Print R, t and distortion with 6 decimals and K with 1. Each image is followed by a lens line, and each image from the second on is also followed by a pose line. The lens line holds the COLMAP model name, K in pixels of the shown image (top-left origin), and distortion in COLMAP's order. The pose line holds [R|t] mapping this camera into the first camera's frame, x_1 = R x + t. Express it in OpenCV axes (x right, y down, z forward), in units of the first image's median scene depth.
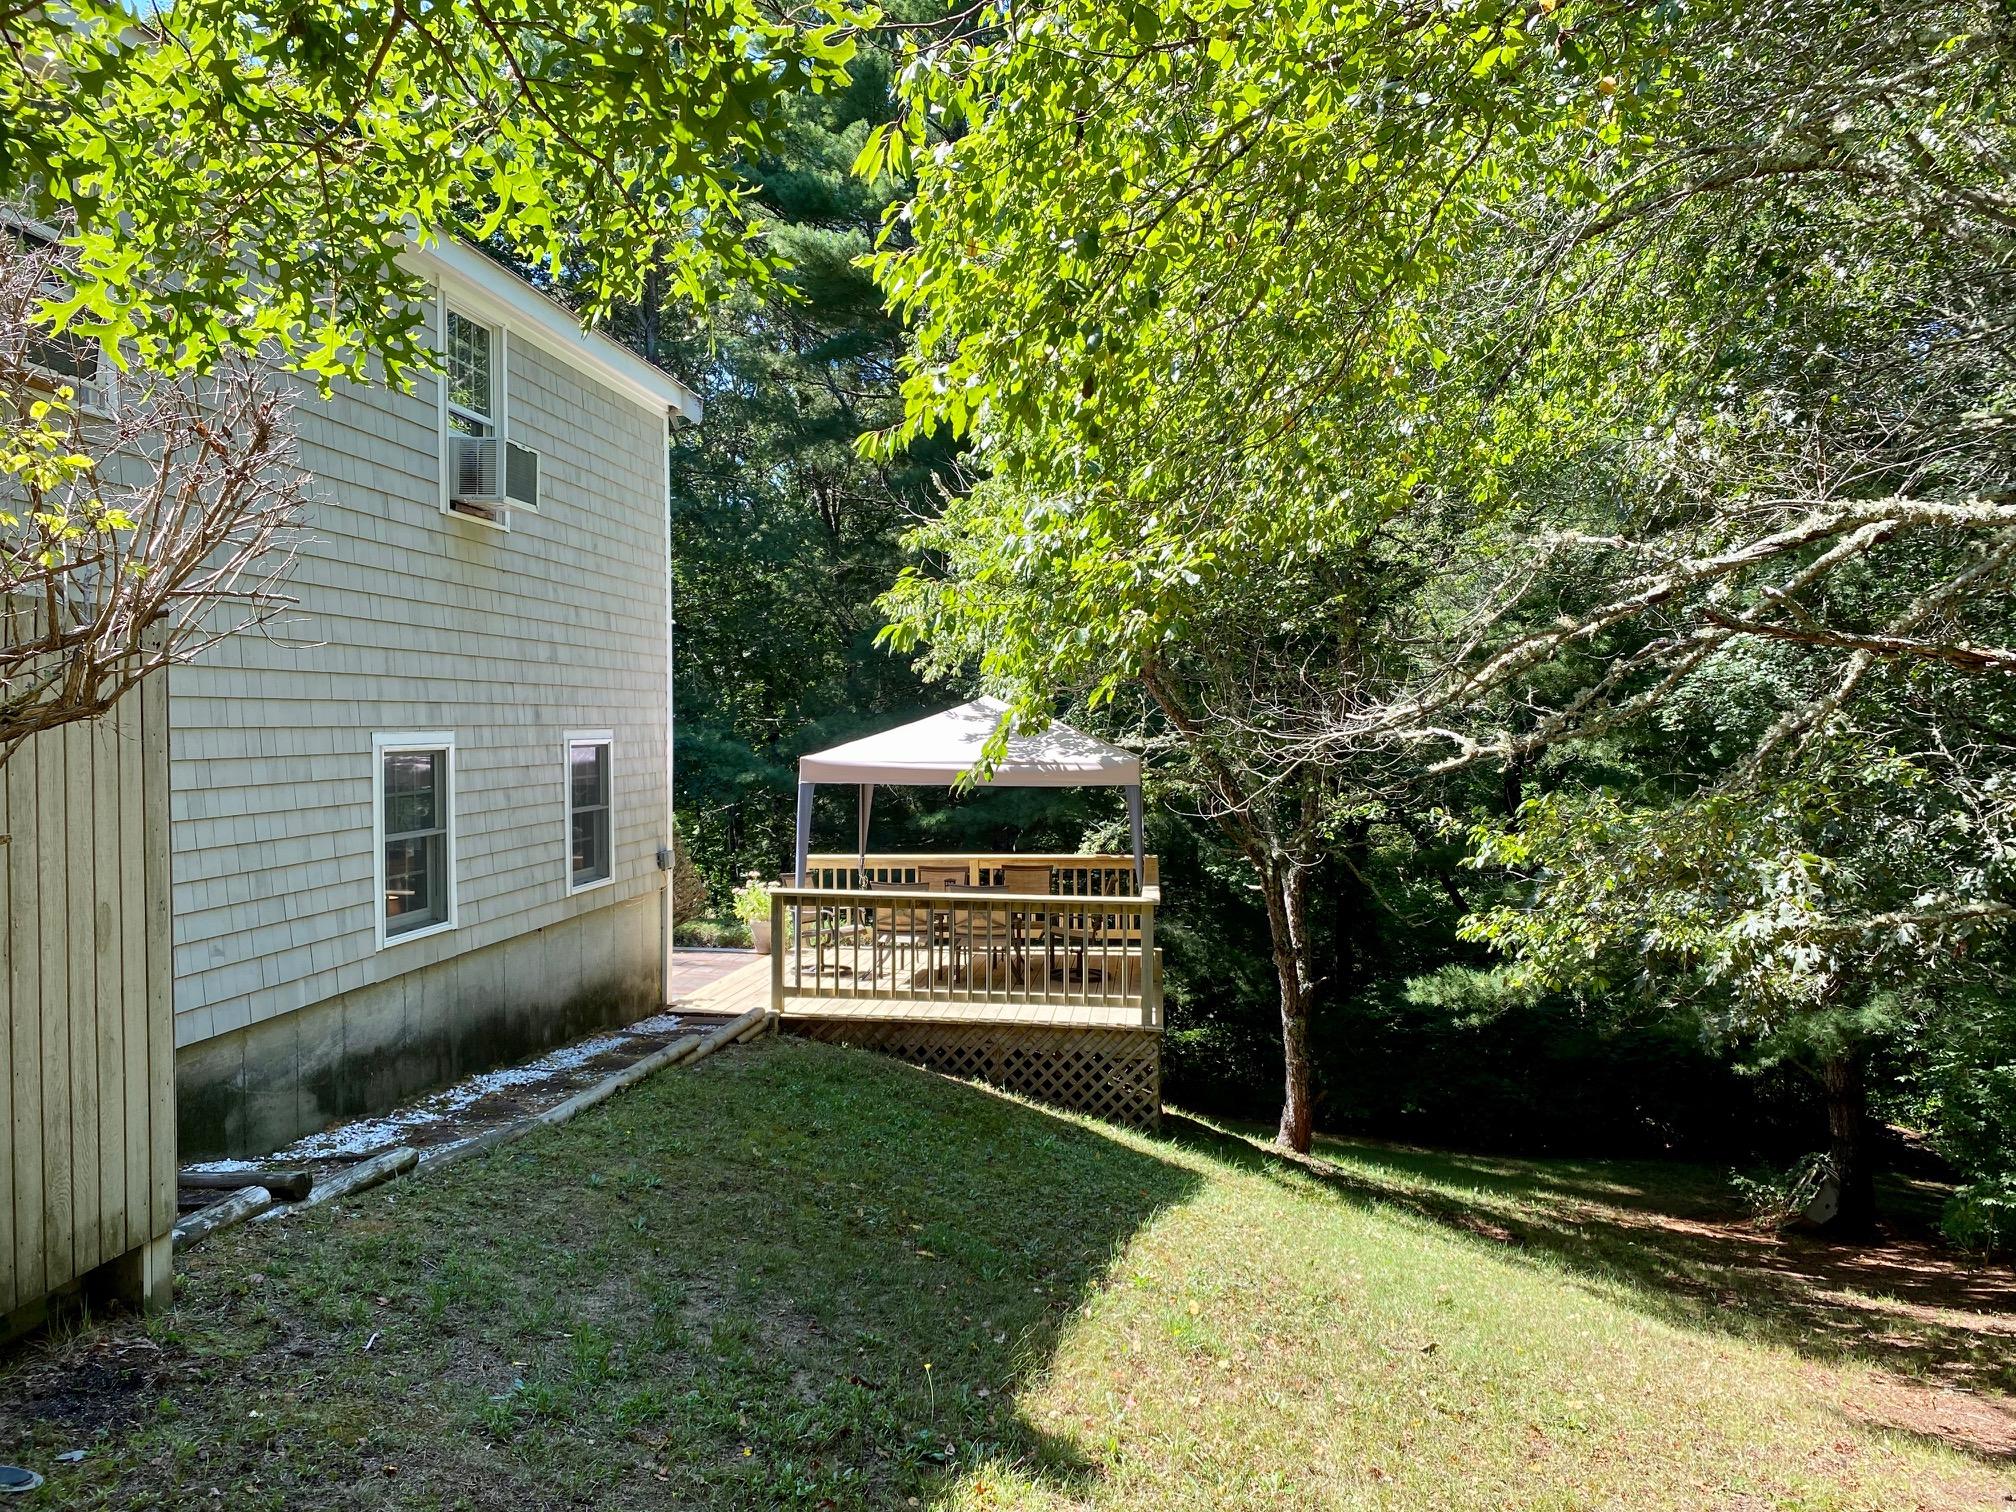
lens RADIAL K [[1547.3, 0, 1004.3], [0, 1547.3, 763.3], [0, 0, 1]] dist [0.005377, -0.010869]
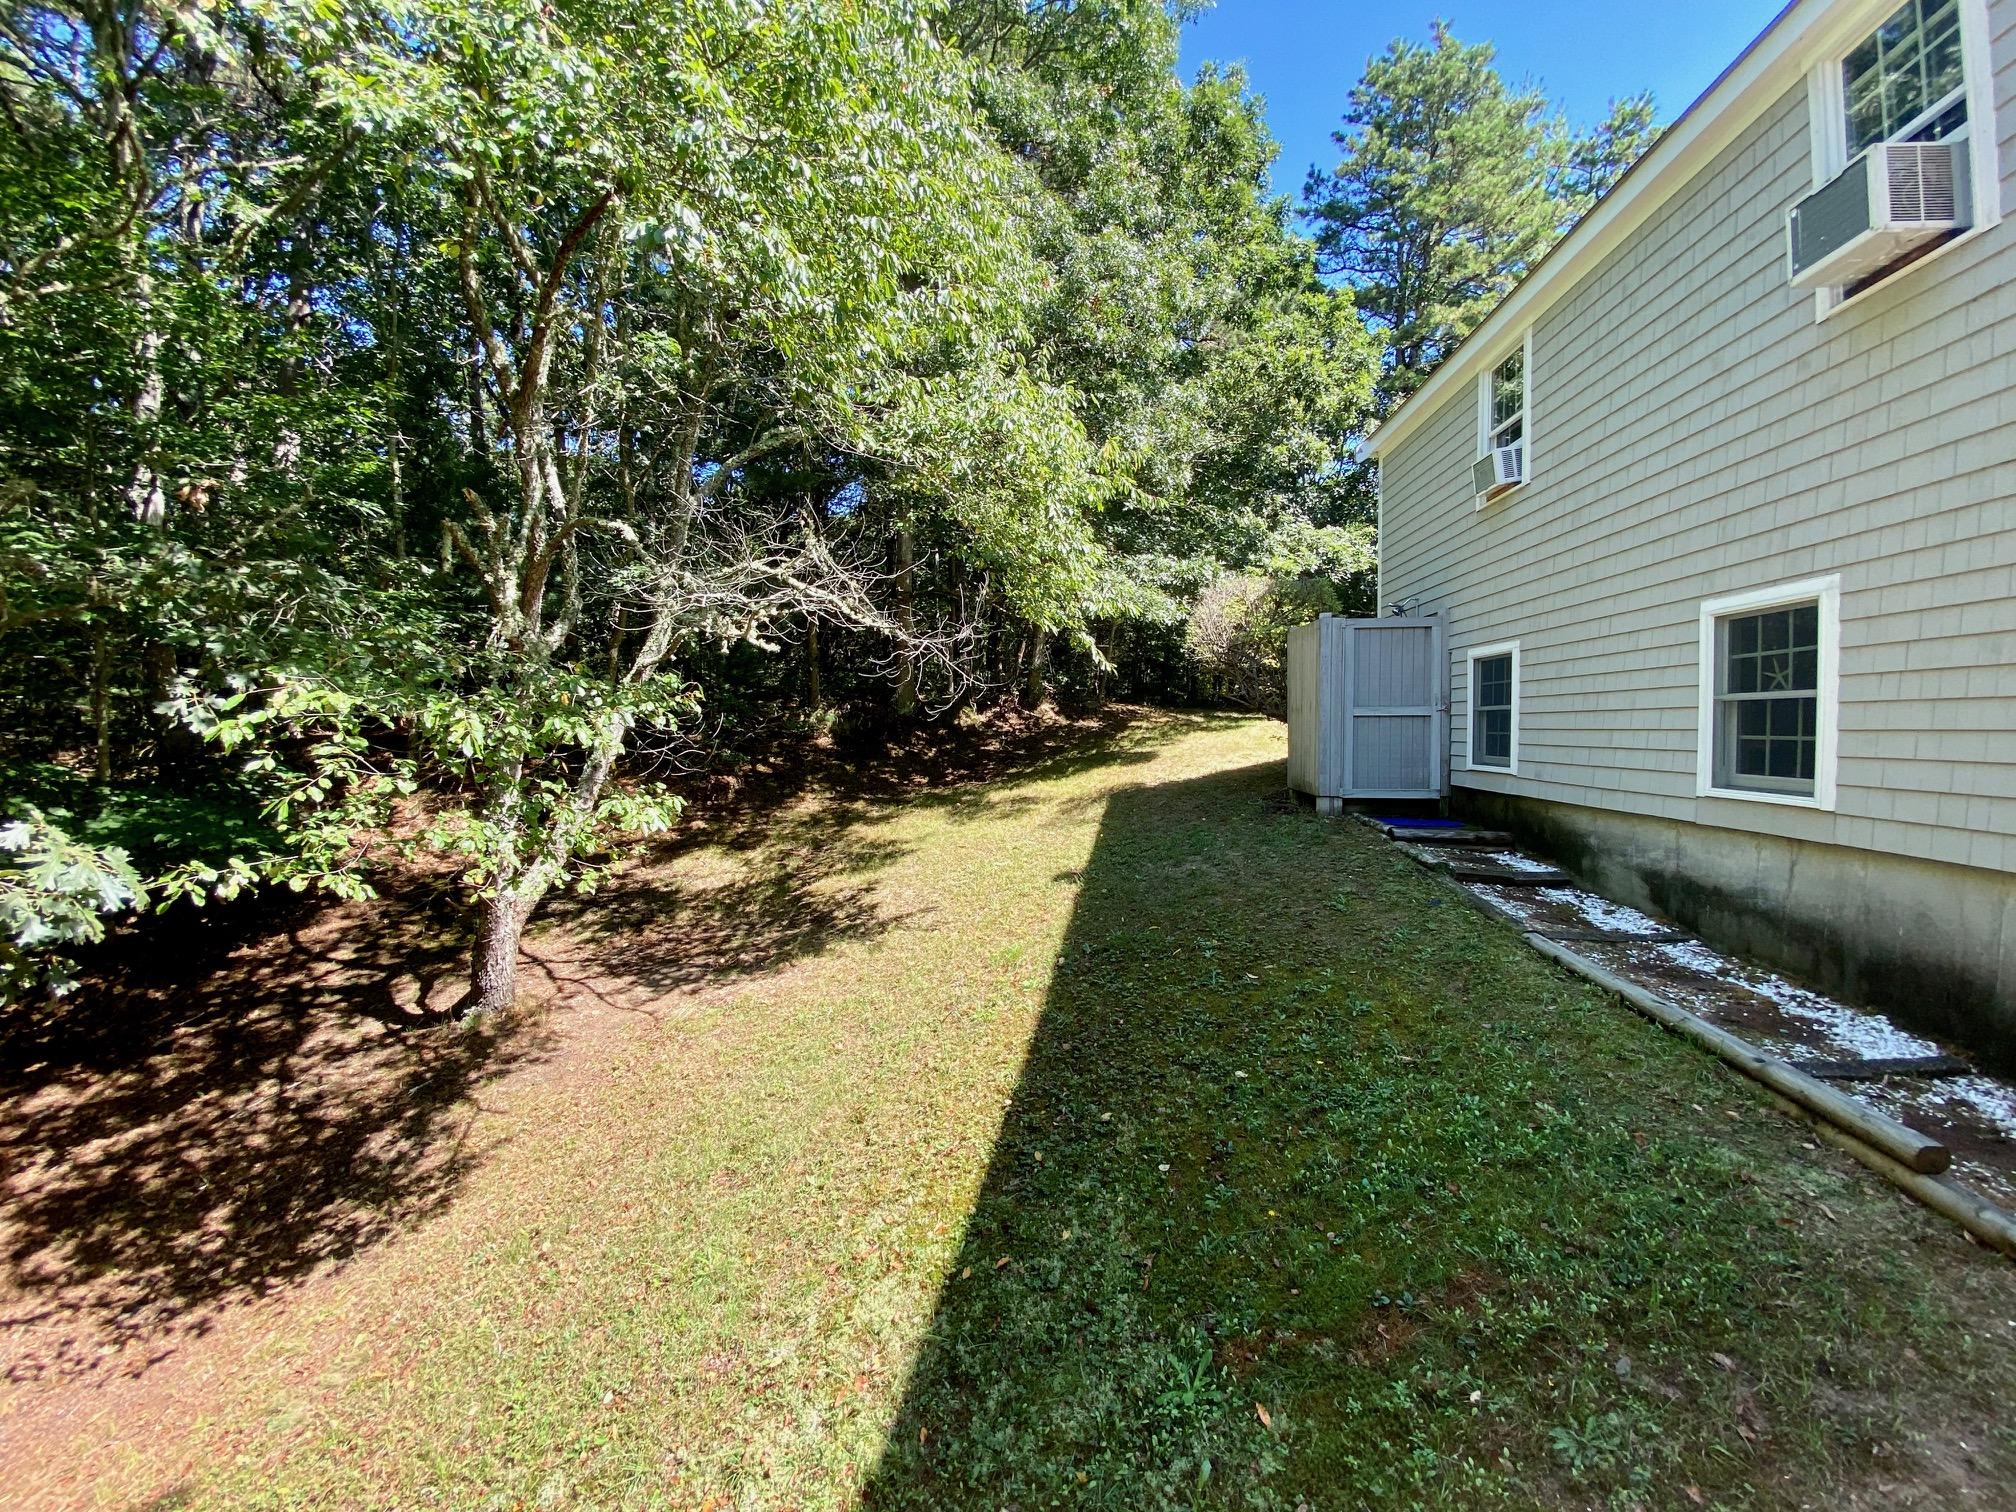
lens RADIAL K [[810.1, 0, 1013.5], [0, 810.1, 758.0], [0, 0, 1]] dist [0.025109, -0.028006]
pose [[-0.999416, 0.000760, -0.034169, 0.113198], [-0.001426, 0.997954, 0.063914, 0.056122], [0.034147, 0.063925, -0.997370, 1.548925]]
